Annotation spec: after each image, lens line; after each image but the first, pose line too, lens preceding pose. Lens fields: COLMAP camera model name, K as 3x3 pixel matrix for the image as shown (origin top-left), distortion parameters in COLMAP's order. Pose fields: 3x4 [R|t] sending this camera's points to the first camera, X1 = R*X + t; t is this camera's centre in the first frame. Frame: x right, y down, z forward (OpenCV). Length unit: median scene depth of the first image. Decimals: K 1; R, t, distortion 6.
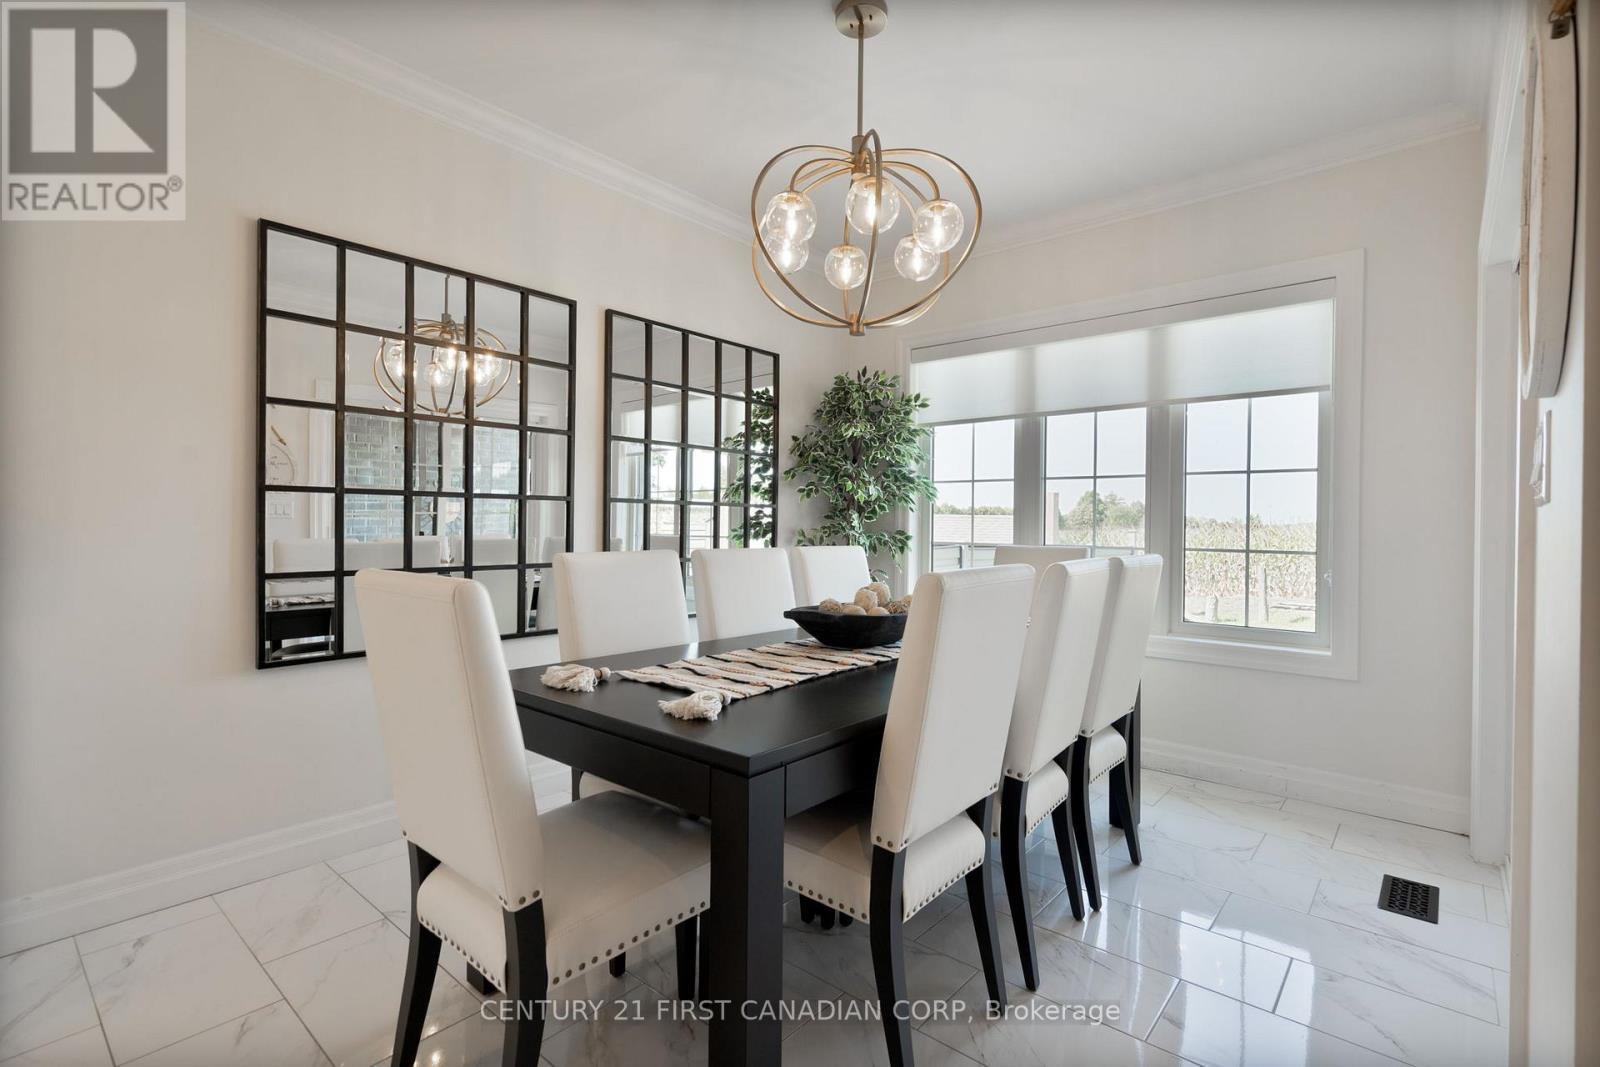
lens RADIAL K [[744.9, 0, 800.0], [0, 744.9, 533.5], [0, 0, 1]] dist [-0.002842, 0.010502]
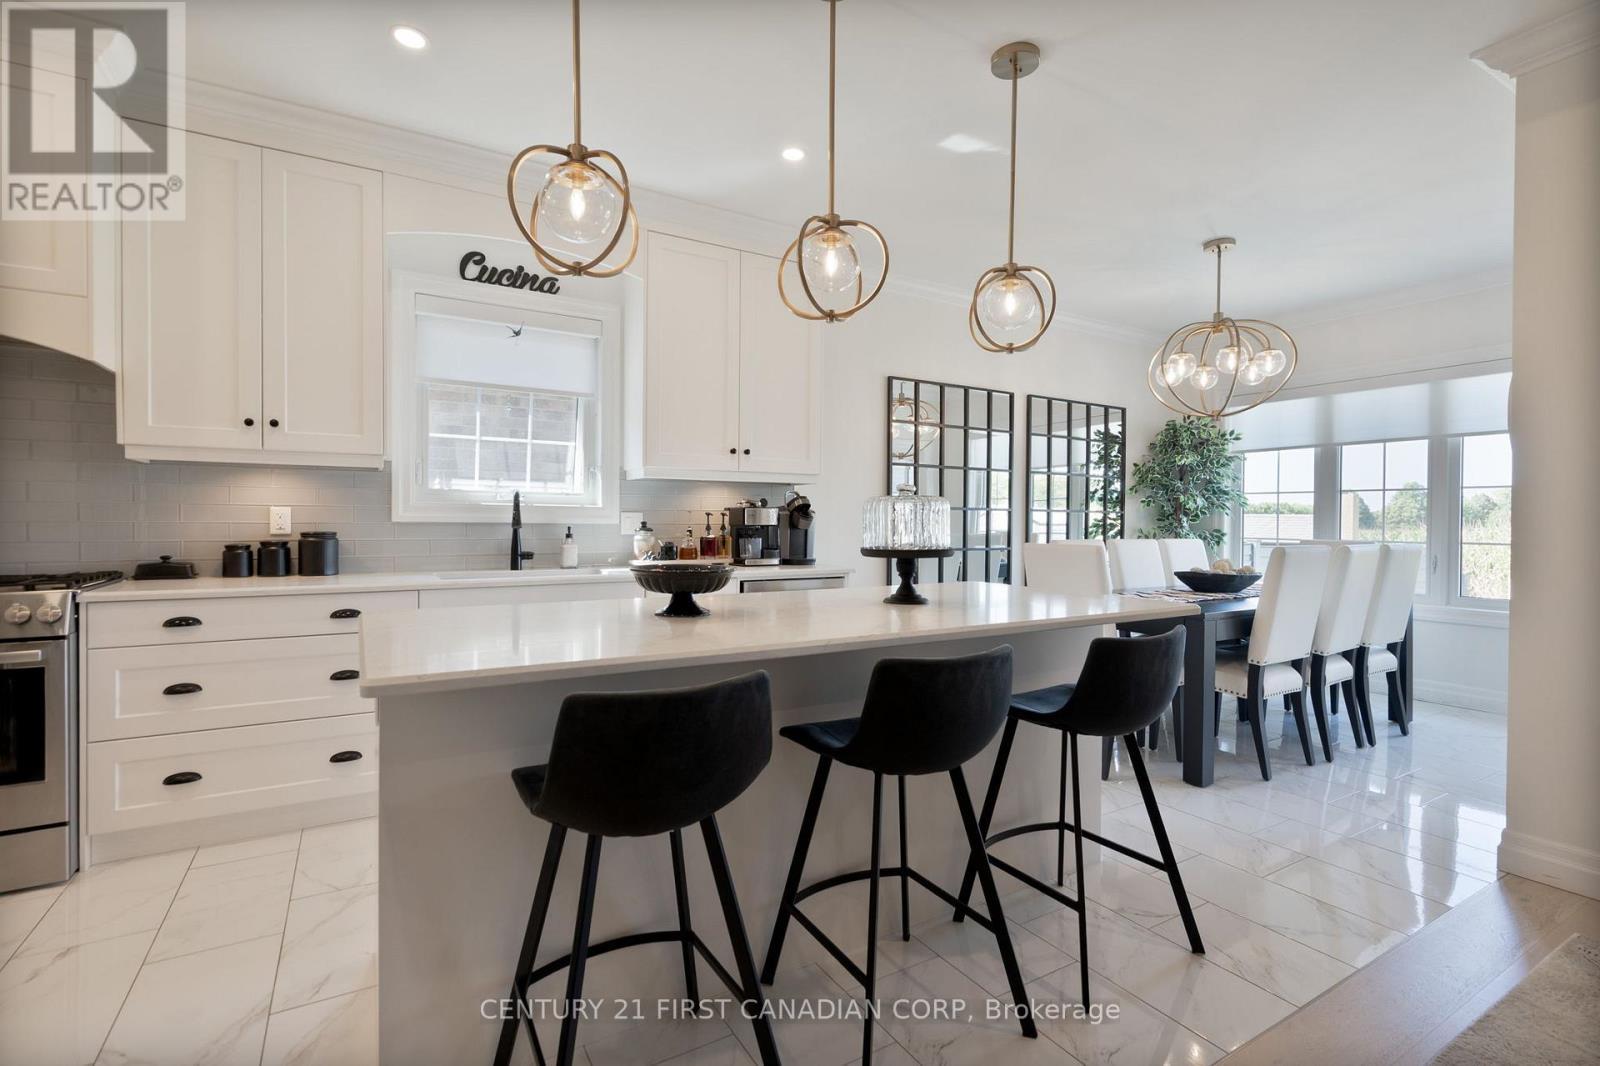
lens RADIAL K [[744.9, 0, 800.0], [0, 744.9, 533.0], [0, 0, 1]] dist [-0.002842, 0.010502]
pose [[0.951081, 0.003138, -0.308925, -0.185084], [-0.003210, 0.999995, 0.000274, 0.005356], [0.308924, 0.000731, 0.951086, -0.588865]]
